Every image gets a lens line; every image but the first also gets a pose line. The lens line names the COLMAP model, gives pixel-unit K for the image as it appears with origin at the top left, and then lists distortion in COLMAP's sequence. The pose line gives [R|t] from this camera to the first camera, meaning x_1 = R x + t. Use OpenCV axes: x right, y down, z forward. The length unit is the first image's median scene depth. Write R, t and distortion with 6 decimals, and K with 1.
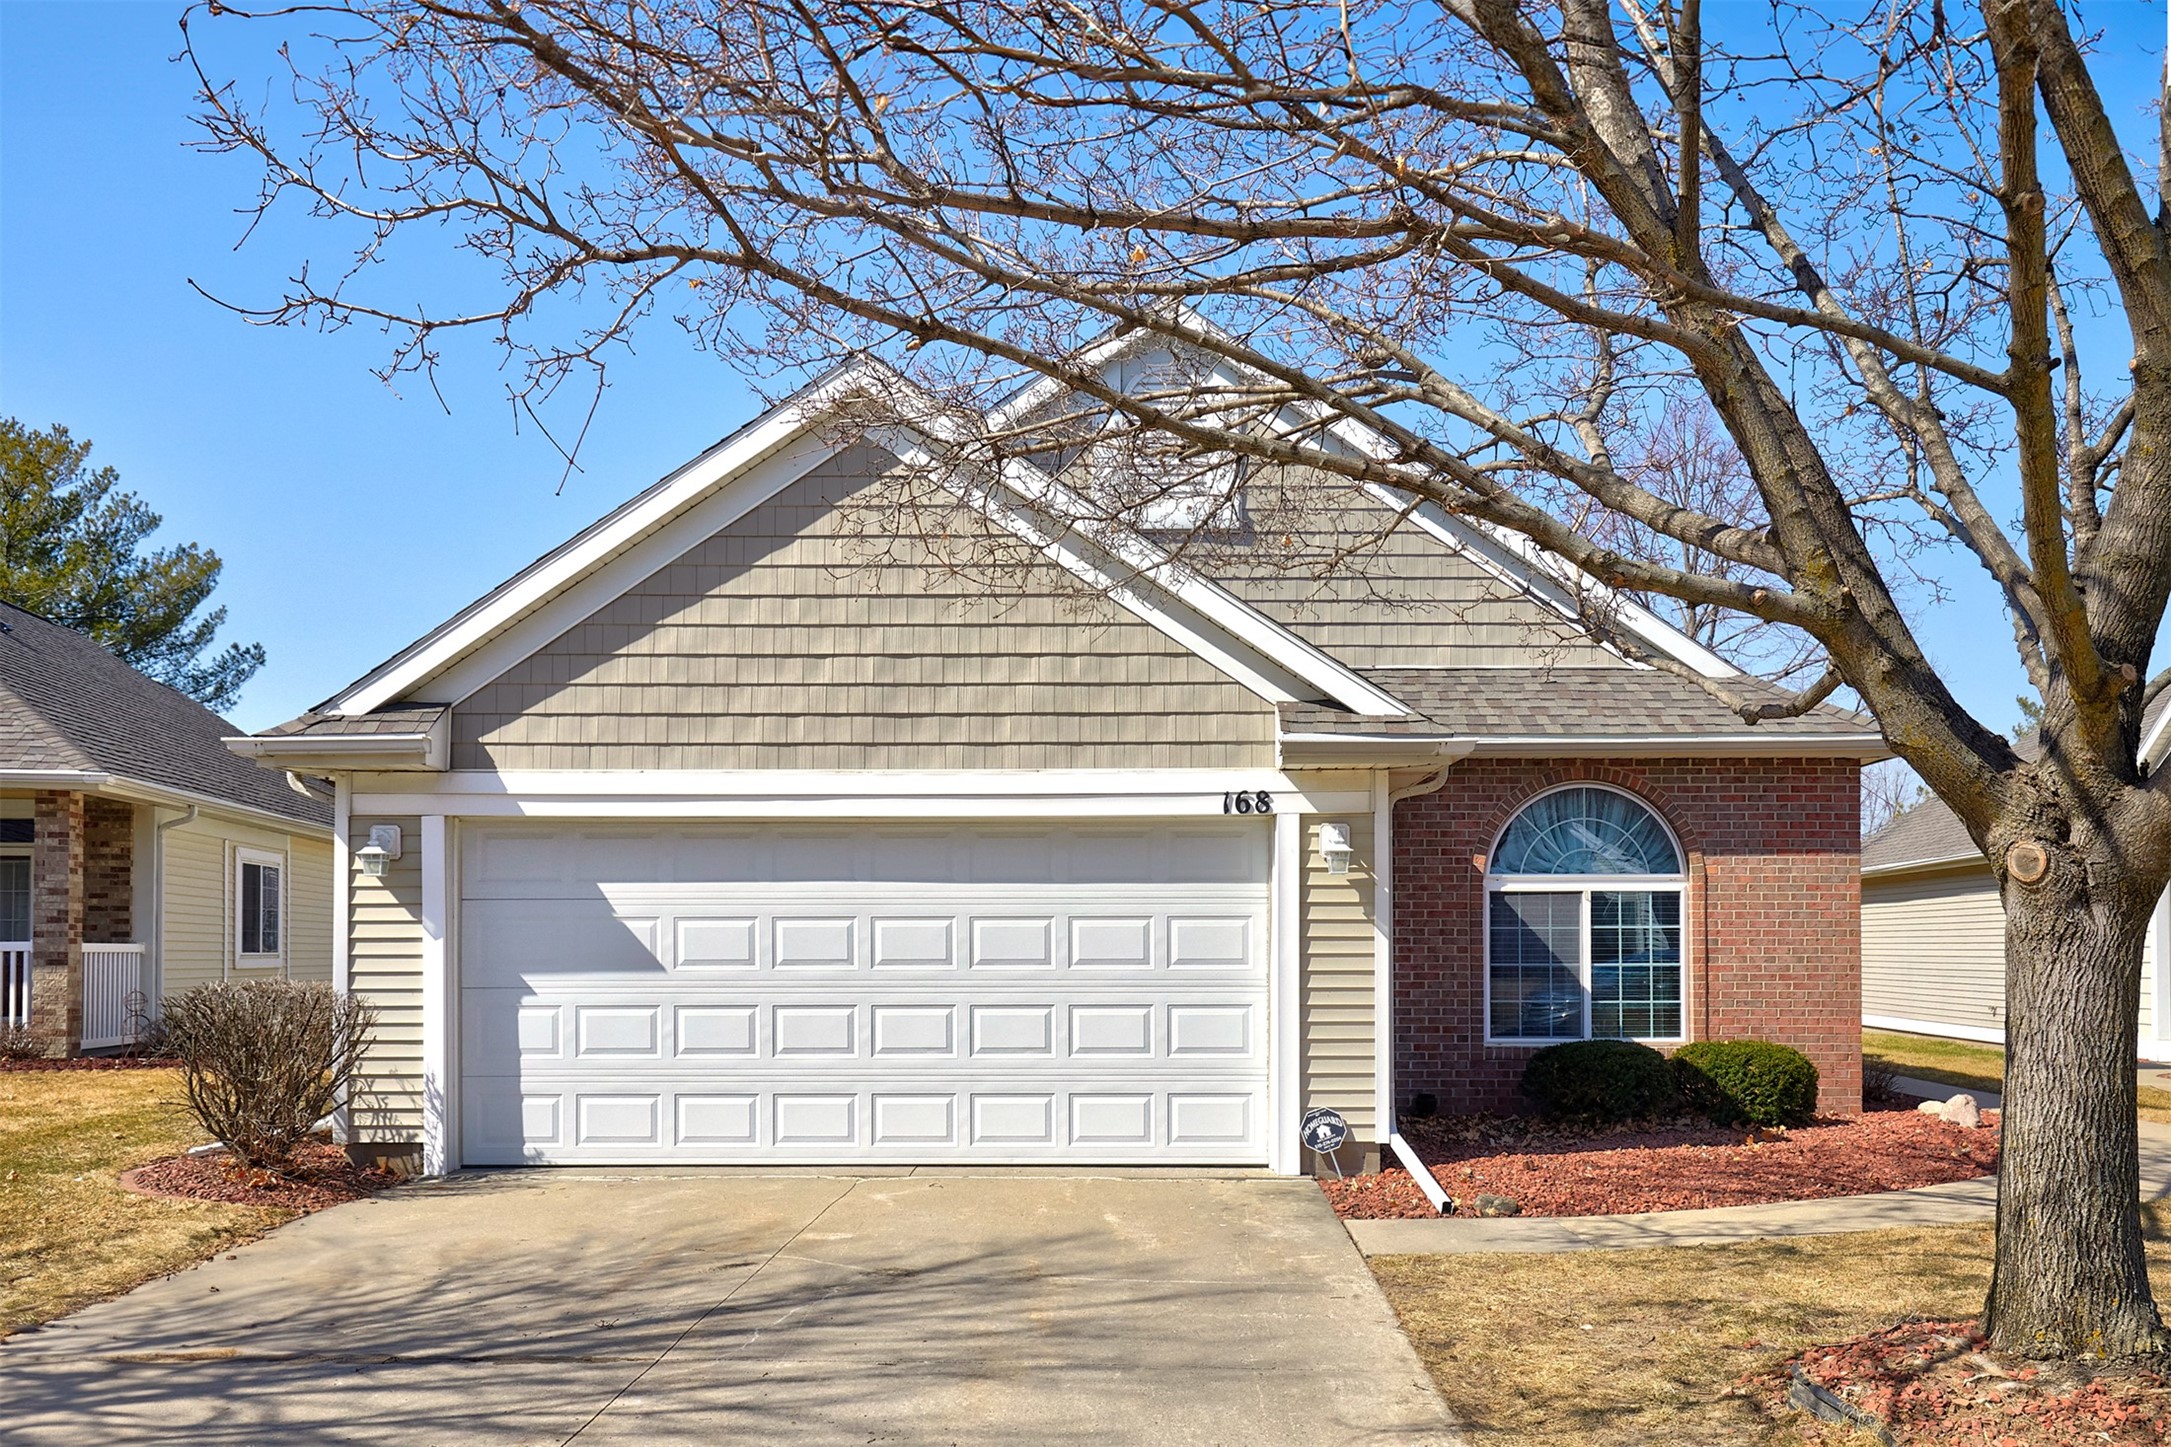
lens RADIAL K [[1584.3, 0, 1267.5], [0, 1584.3, 722.2], [0, 0, 1]] dist [0.002249, 0.001400]
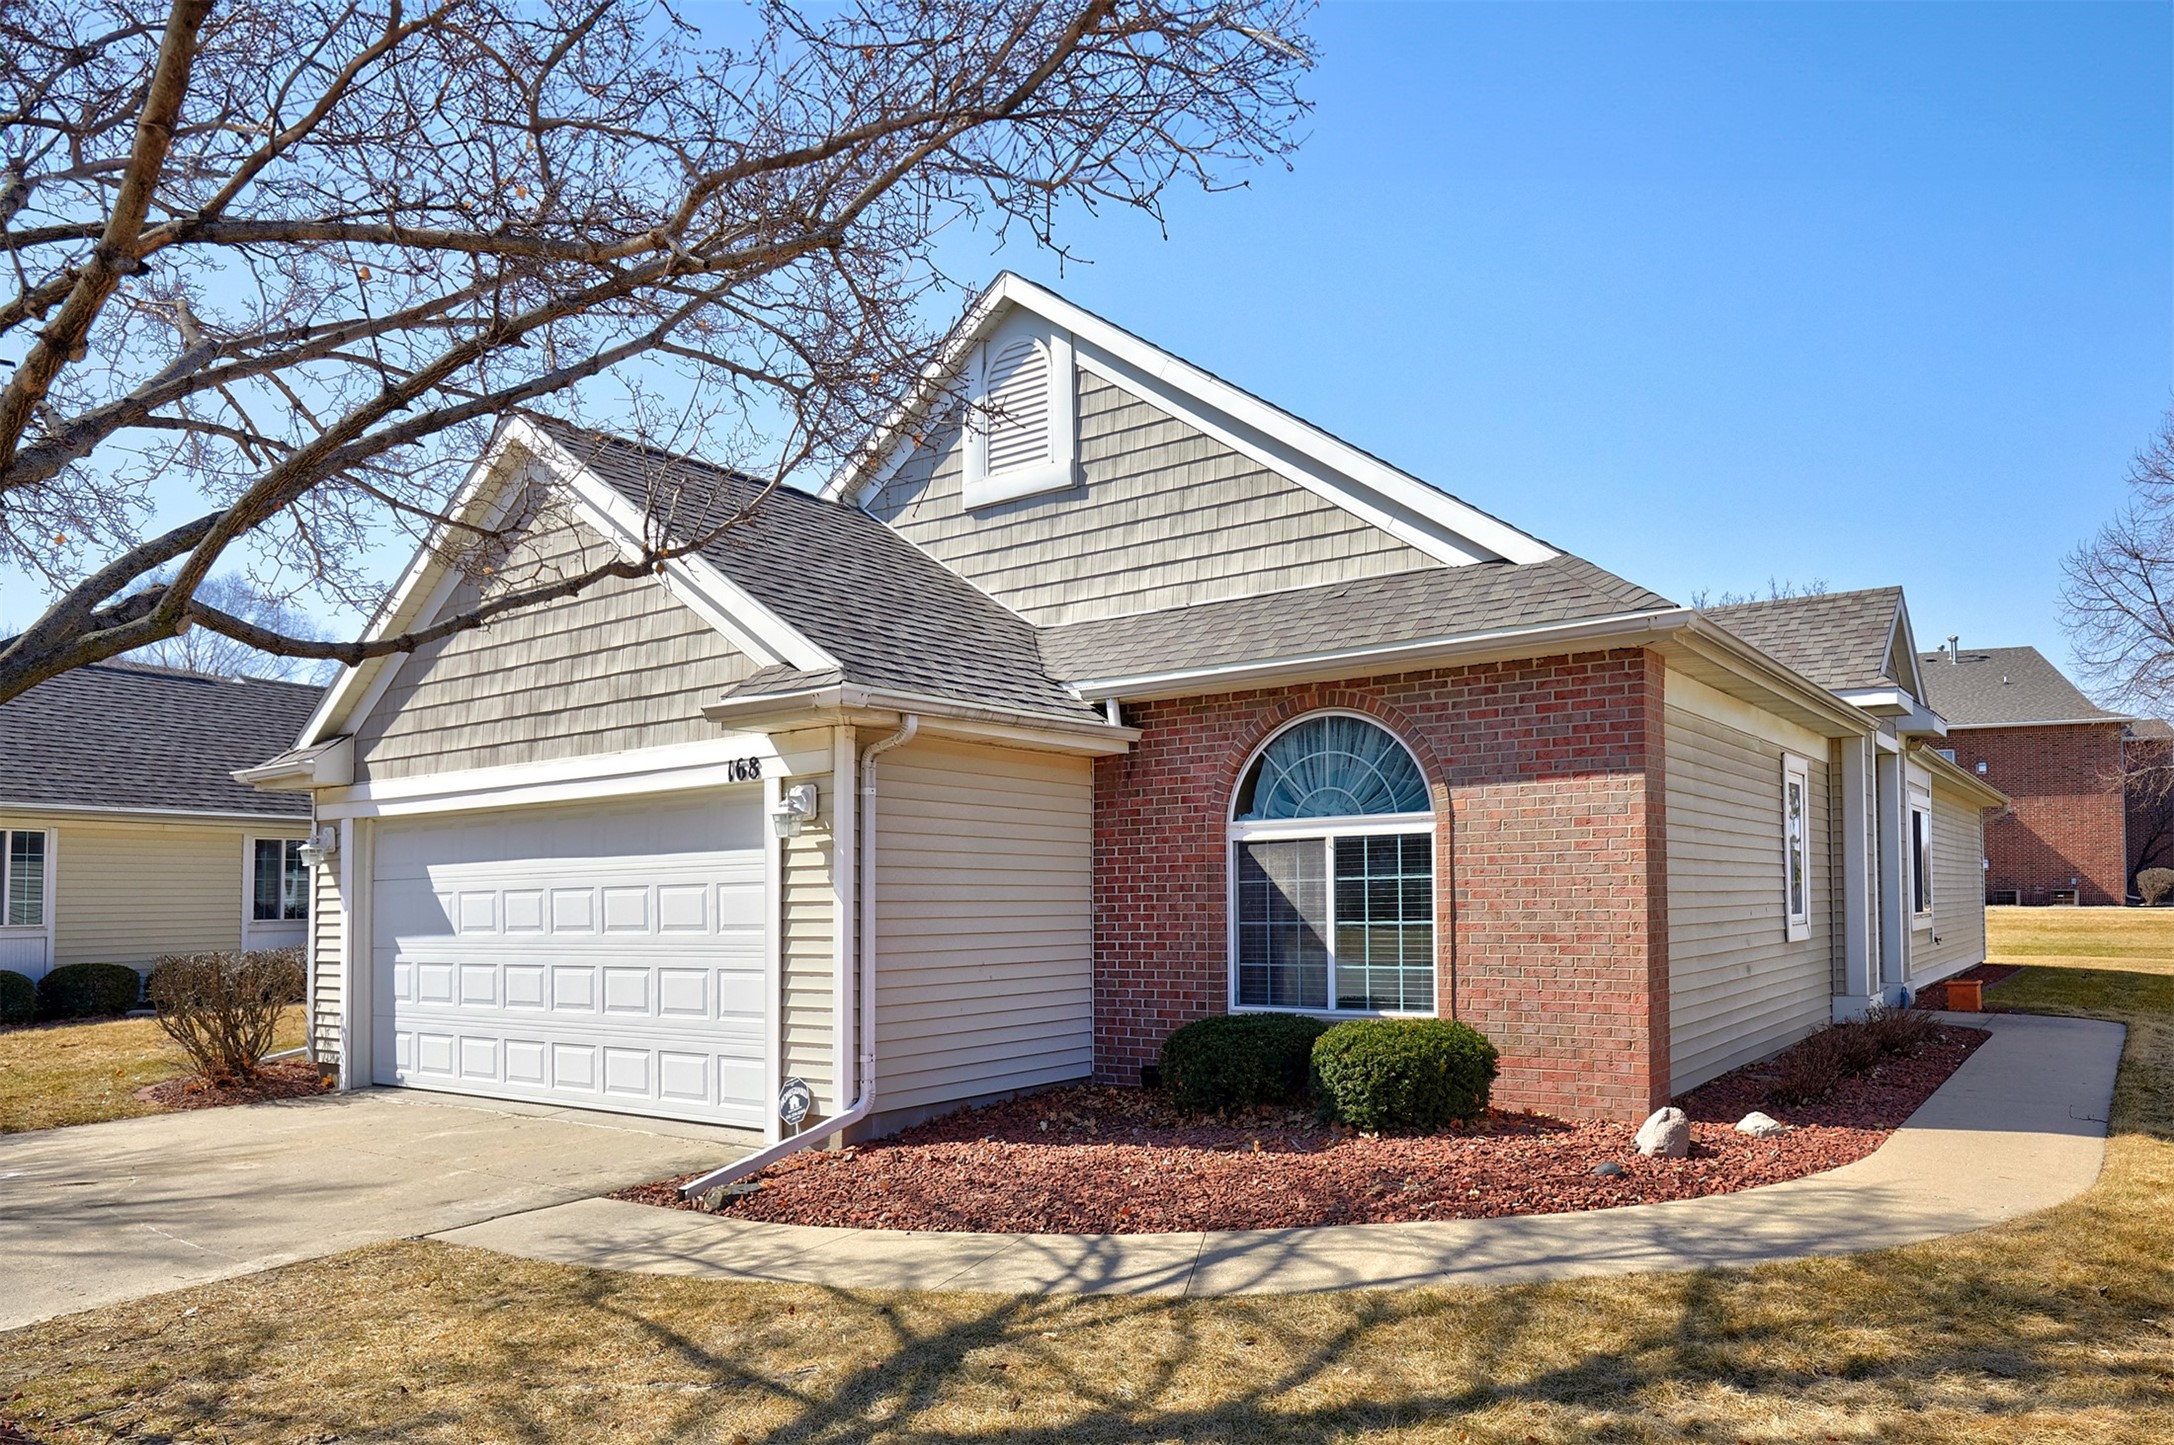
lens RADIAL K [[1416.0, 0, 1090.2], [0, 1416.0, 680.9], [0, 0, 1]] dist [0.002789, -0.002097]
pose [[0.819436, -0.100183, -0.564348, 0.658594], [0.097081, 0.994639, -0.035606, 0.046167], [0.564889, -0.025611, 0.824769, 0.367133]]
